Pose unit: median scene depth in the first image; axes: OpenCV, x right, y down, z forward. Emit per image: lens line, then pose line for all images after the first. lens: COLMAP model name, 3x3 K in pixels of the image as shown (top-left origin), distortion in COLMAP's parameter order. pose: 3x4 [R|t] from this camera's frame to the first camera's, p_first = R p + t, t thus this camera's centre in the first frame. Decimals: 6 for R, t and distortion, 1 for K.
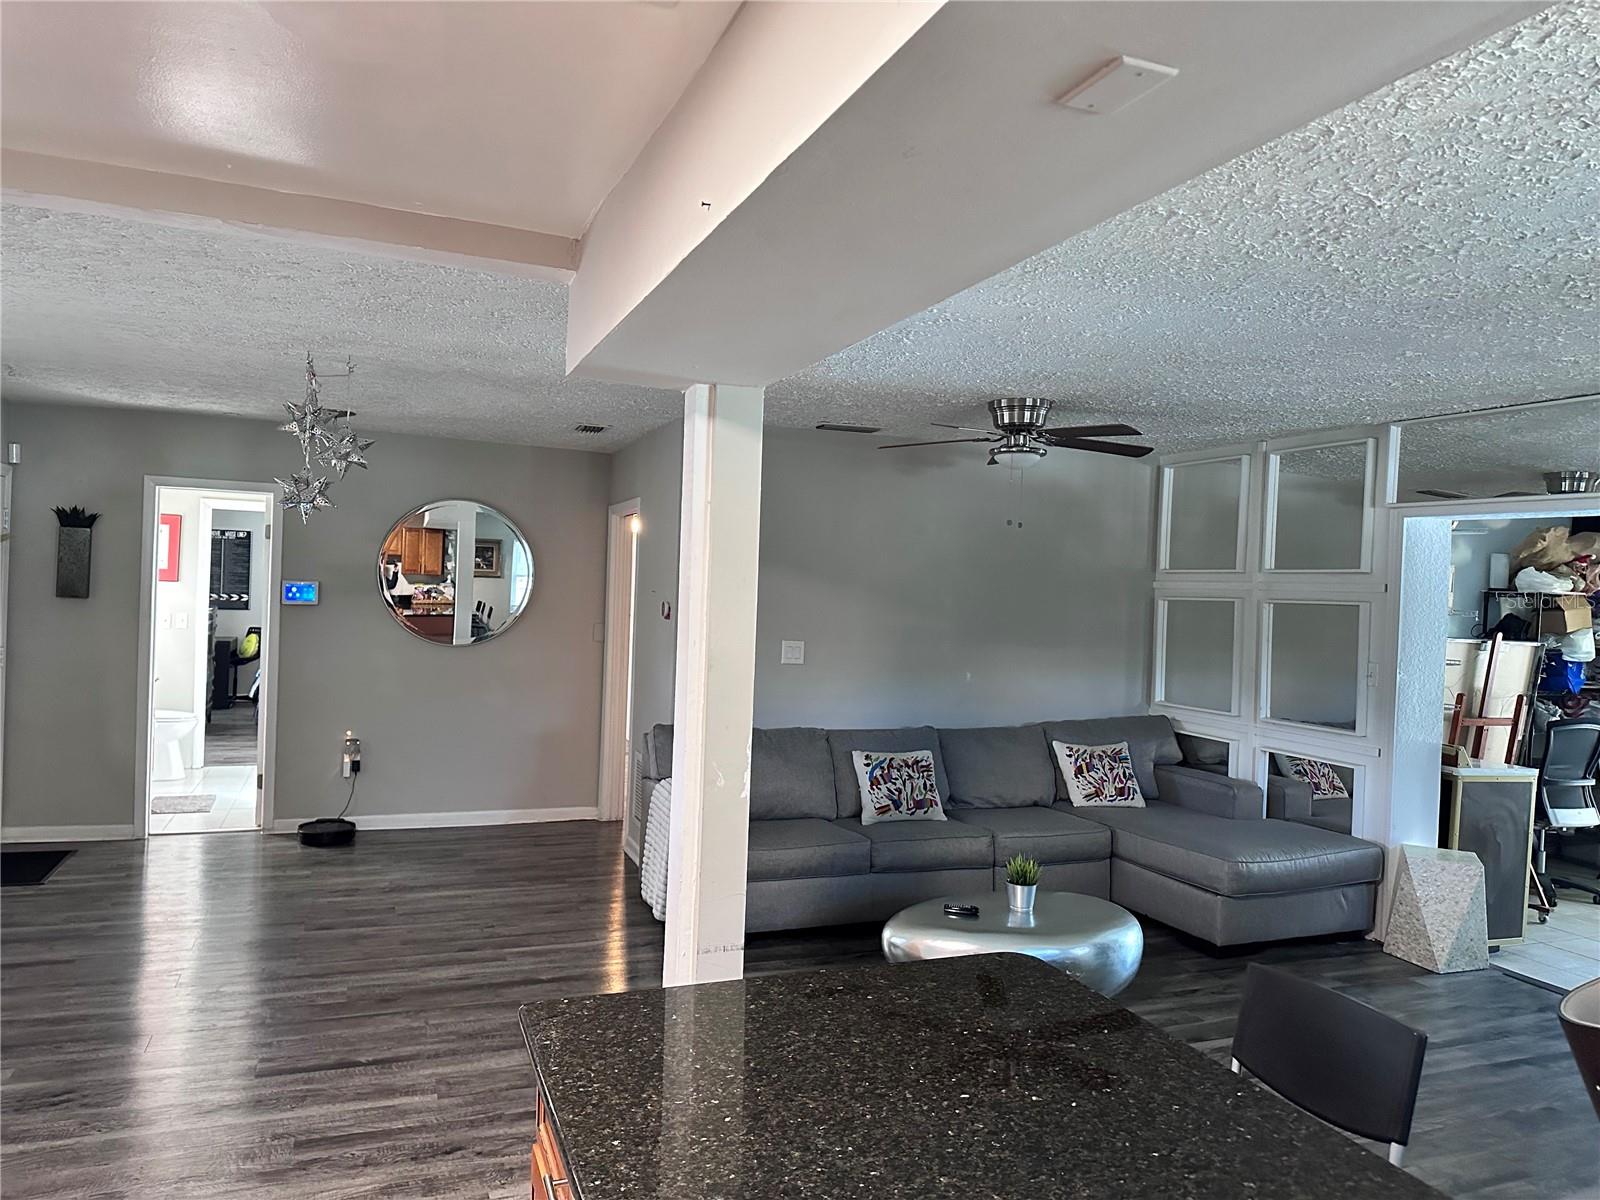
lens RADIAL K [[1091.4, 0, 800.0], [0, 1091.4, 600.0], [0, 0, 1]] dist [0.000533, -0.023800]
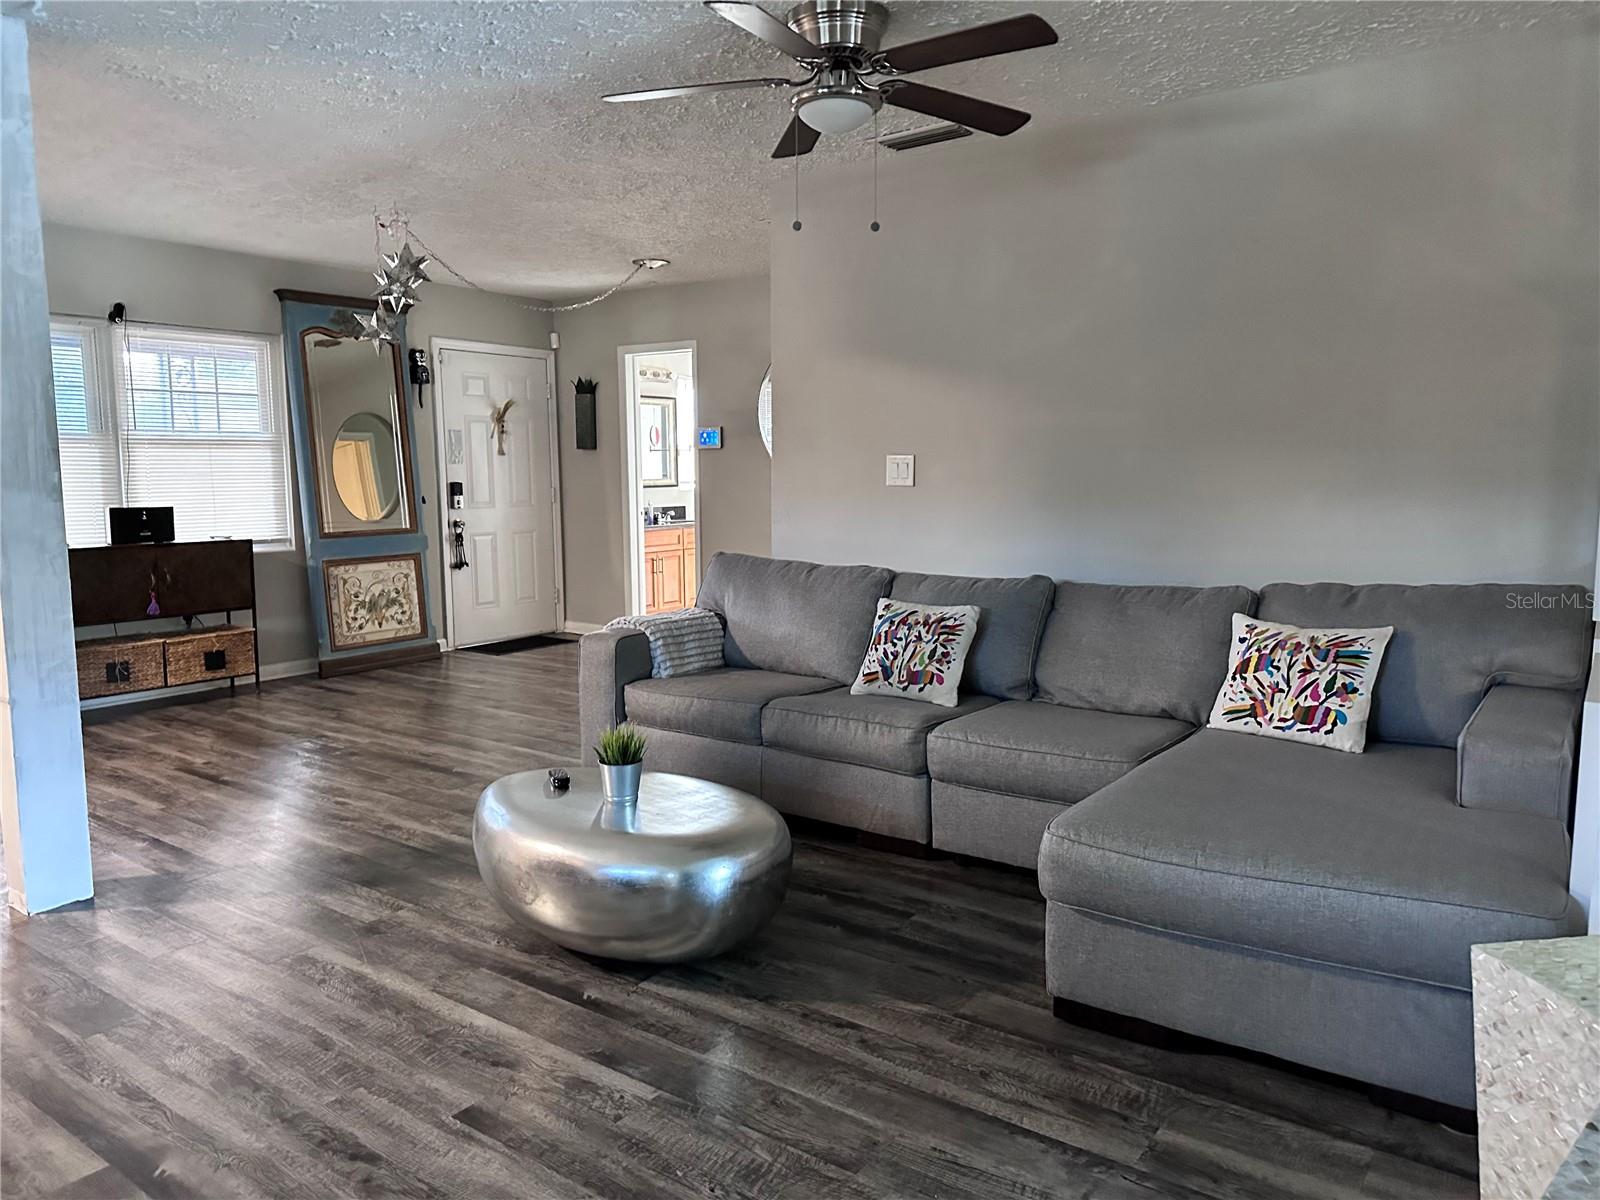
lens RADIAL K [[1121.5, 0, 798.9], [0, 1121.5, 580.7], [0, 0, 1]] dist [0.000596, 0.001526]
pose [[0.546383, 0.045986, -0.836272, 0.649171], [0.024875, 0.997160, 0.071086, 0.071156], [0.837166, -0.059642, 0.543688, 0.539206]]
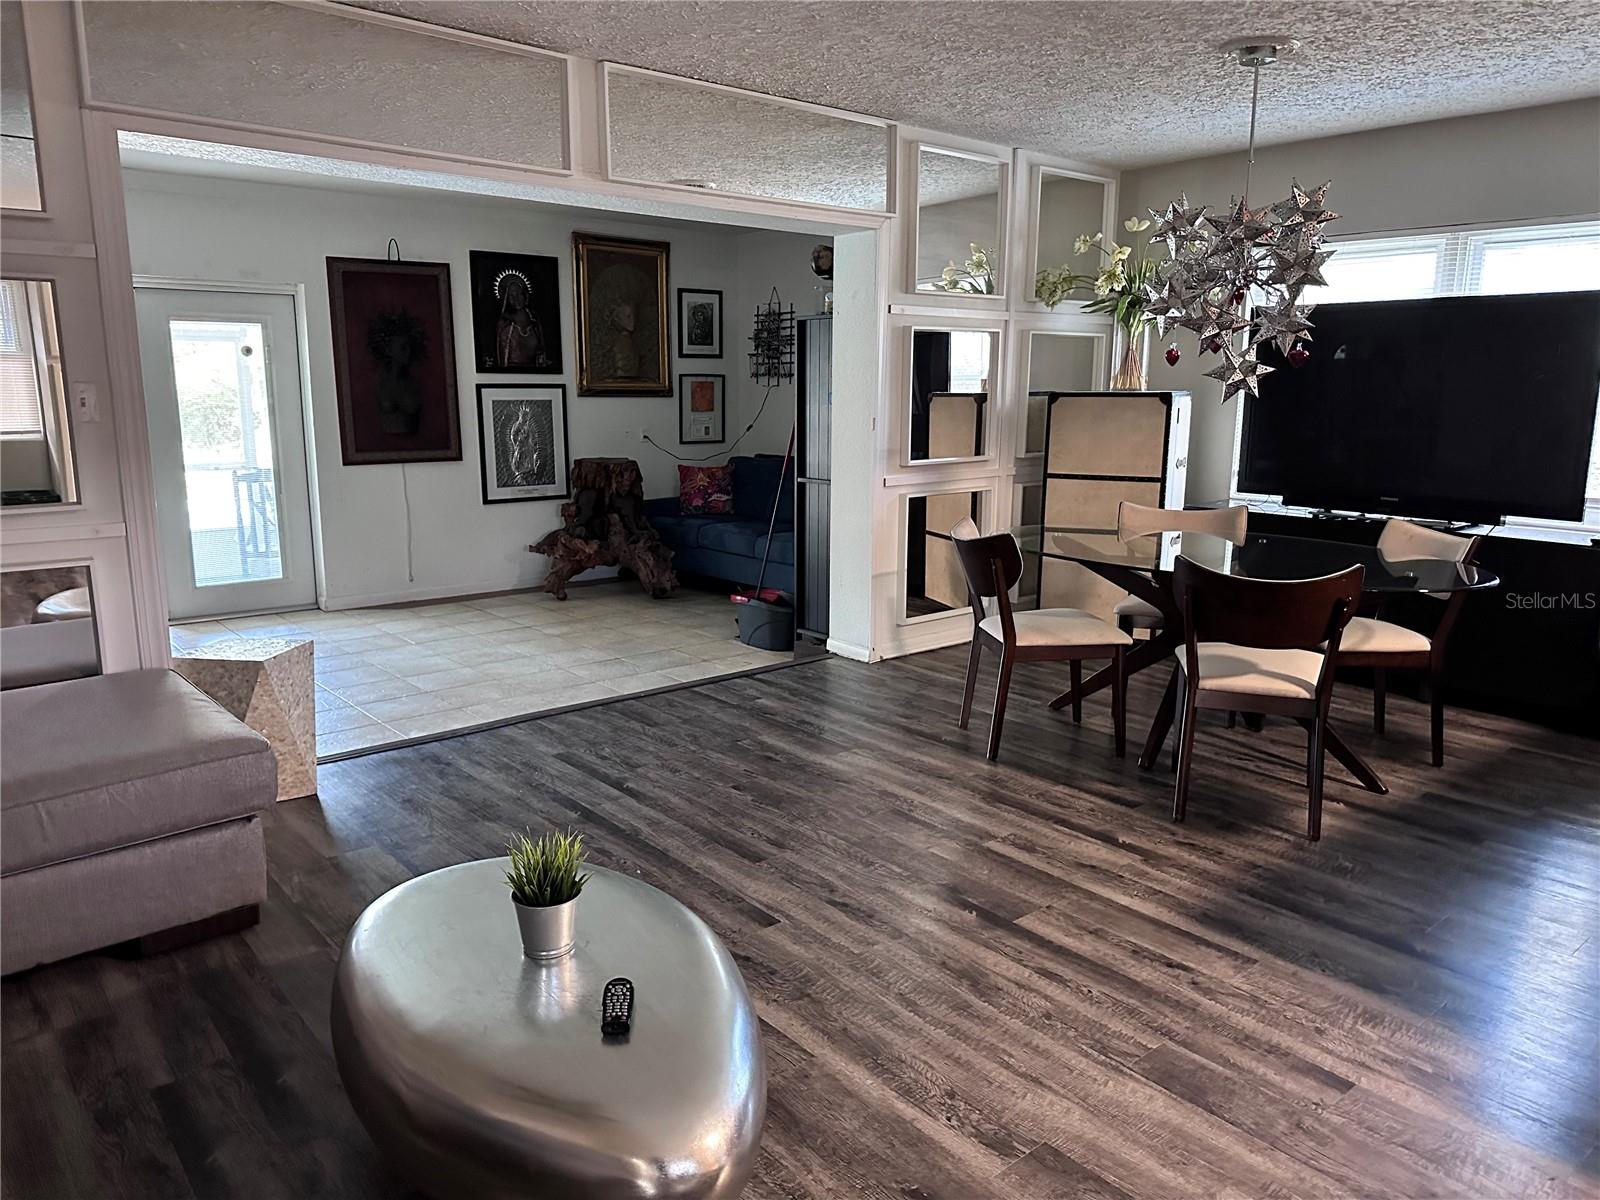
lens RADIAL K [[1091.4, 0, 800.0], [0, 1091.4, 600.0], [0, 0, 1]] dist [0.000533, -0.023800]
pose [[-0.326109, -0.222344, 0.918812, -0.174796], [-0.015449, 0.973070, 0.229991, 0.023284], [-0.945206, 0.060807, -0.320762, 0.785558]]
